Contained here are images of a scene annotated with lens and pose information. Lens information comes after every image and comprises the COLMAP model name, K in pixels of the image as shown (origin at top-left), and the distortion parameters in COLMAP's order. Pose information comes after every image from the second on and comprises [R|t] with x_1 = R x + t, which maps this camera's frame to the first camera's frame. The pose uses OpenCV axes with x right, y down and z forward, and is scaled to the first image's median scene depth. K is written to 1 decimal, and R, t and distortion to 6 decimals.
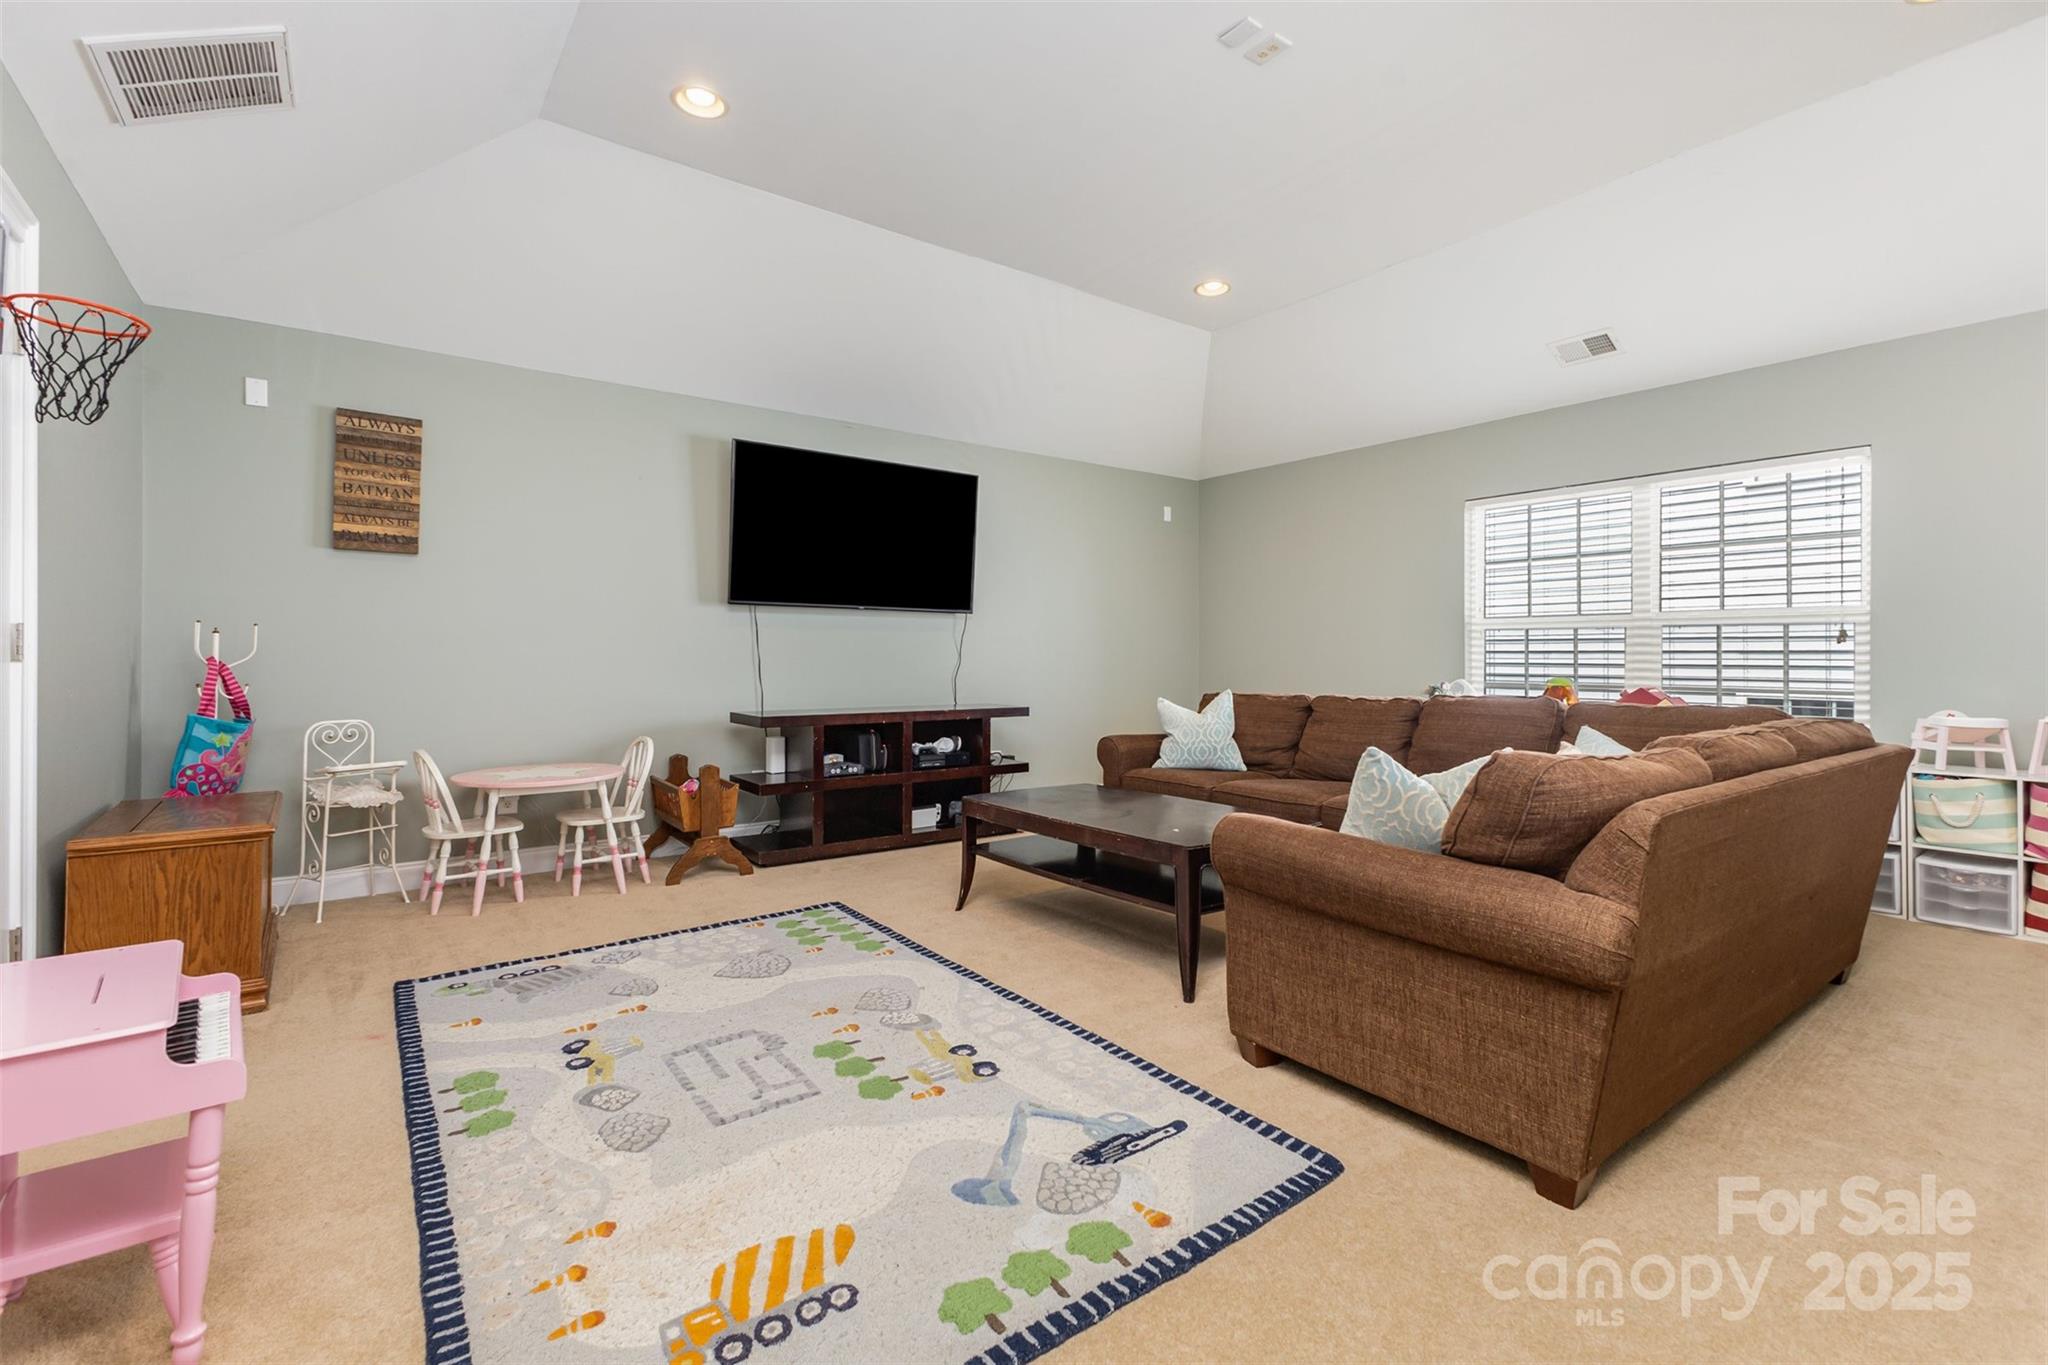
lens RADIAL K [[914.2, 0, 1021.6], [0, 914.2, 660.5], [0, 0, 1]] dist [0.010890, -0.000015]
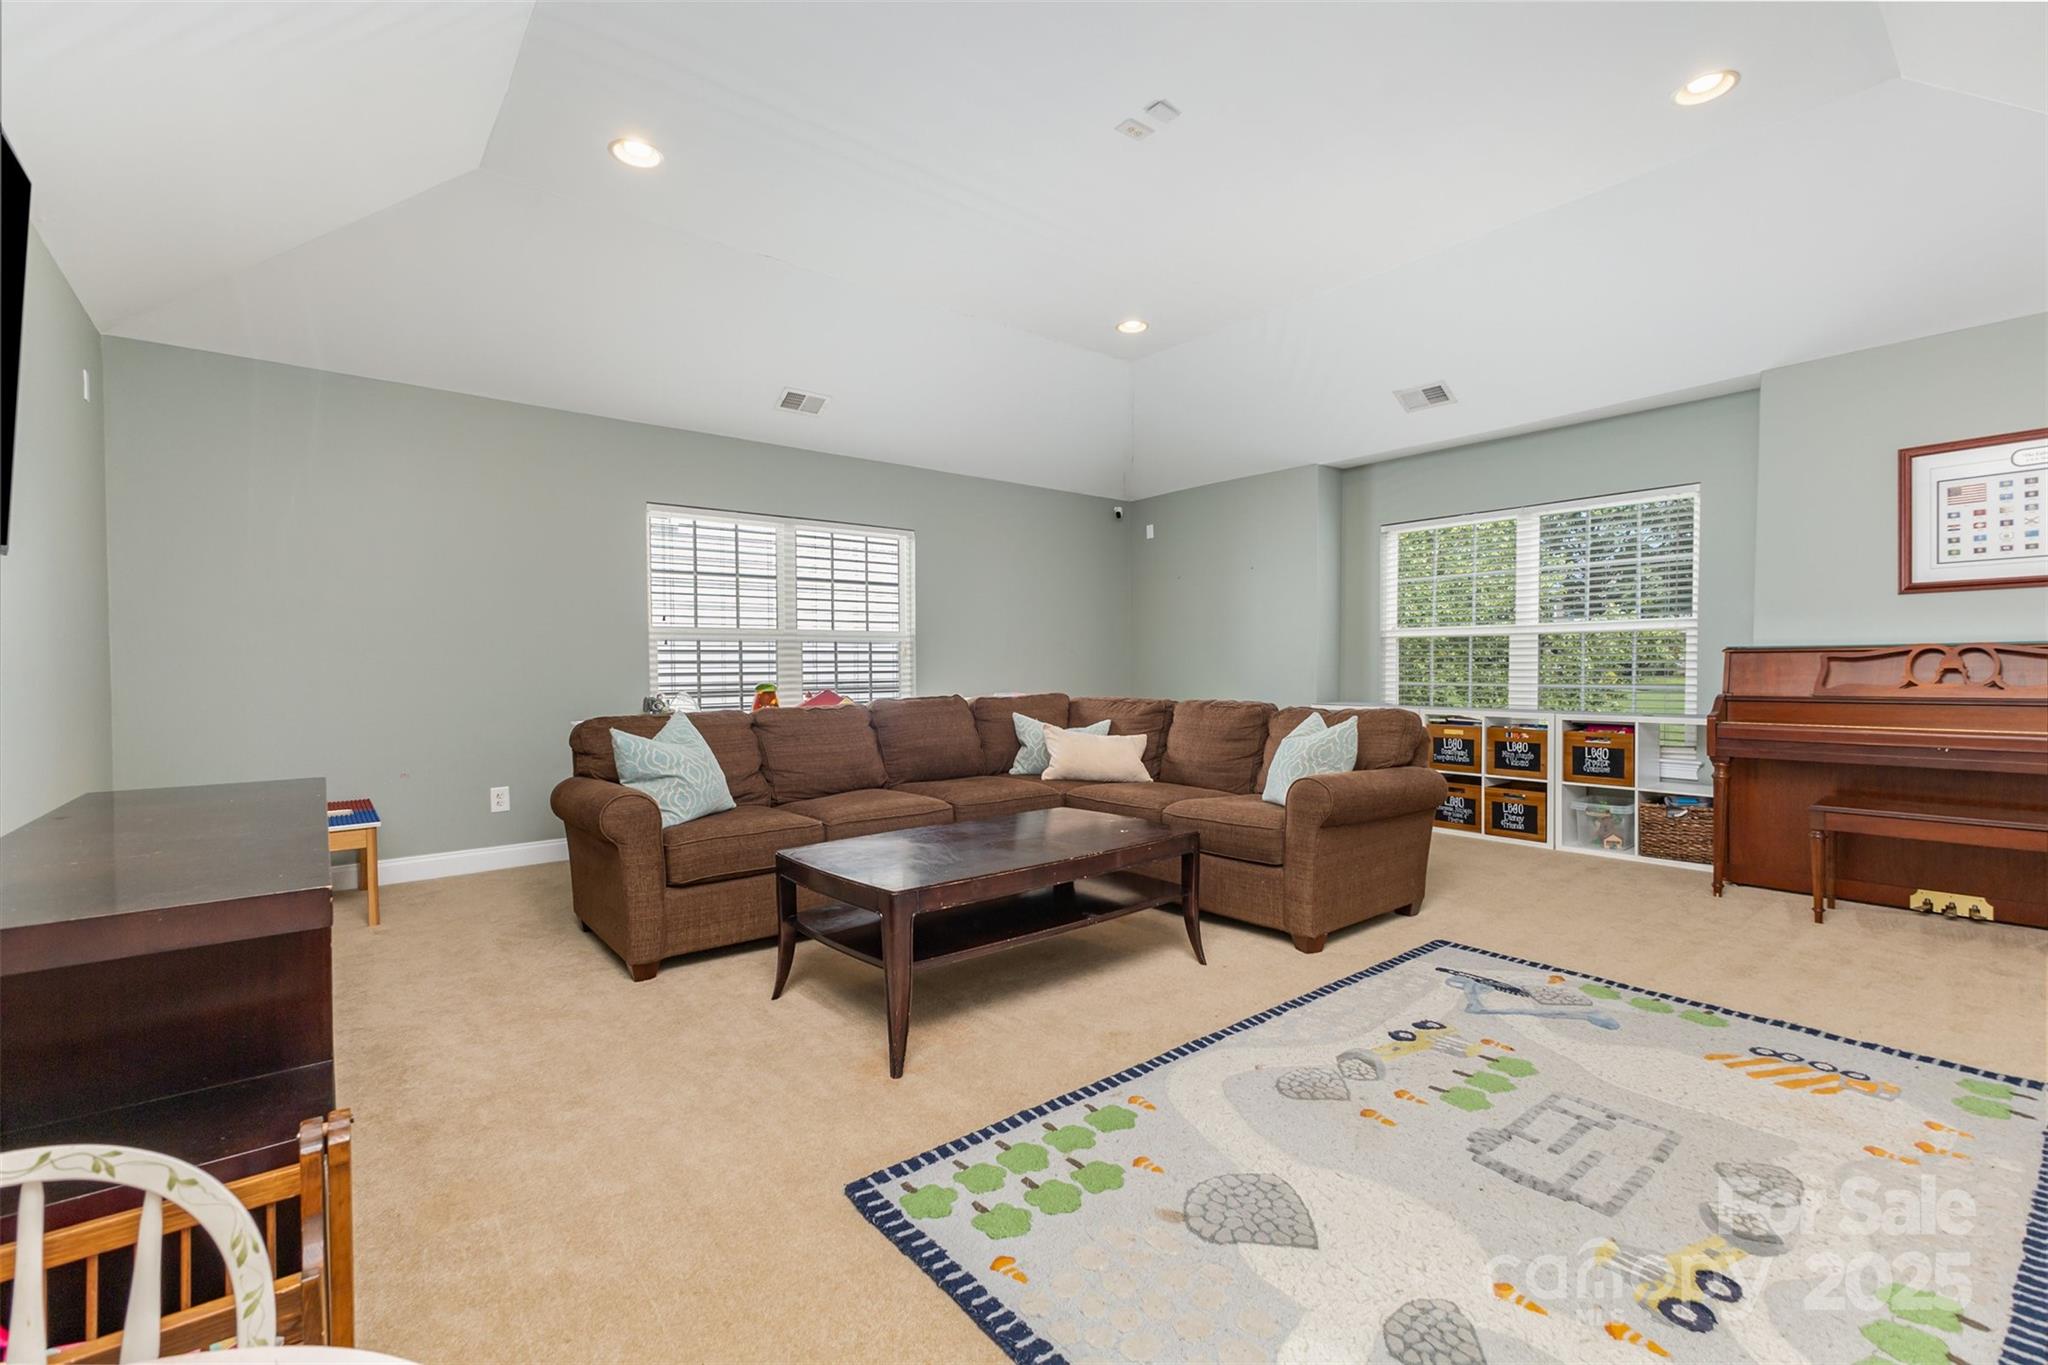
lens RADIAL K [[886.4, 0, 1032.3], [0, 886.4, 680.7], [0, 0, 1]] dist [0.016612, -0.004680]
pose [[-0.058281, -0.020472, 0.998090, -0.860165], [0.011660, 0.999708, 0.021186, -0.008615], [-0.998232, 0.012873, -0.058025, 1.206649]]
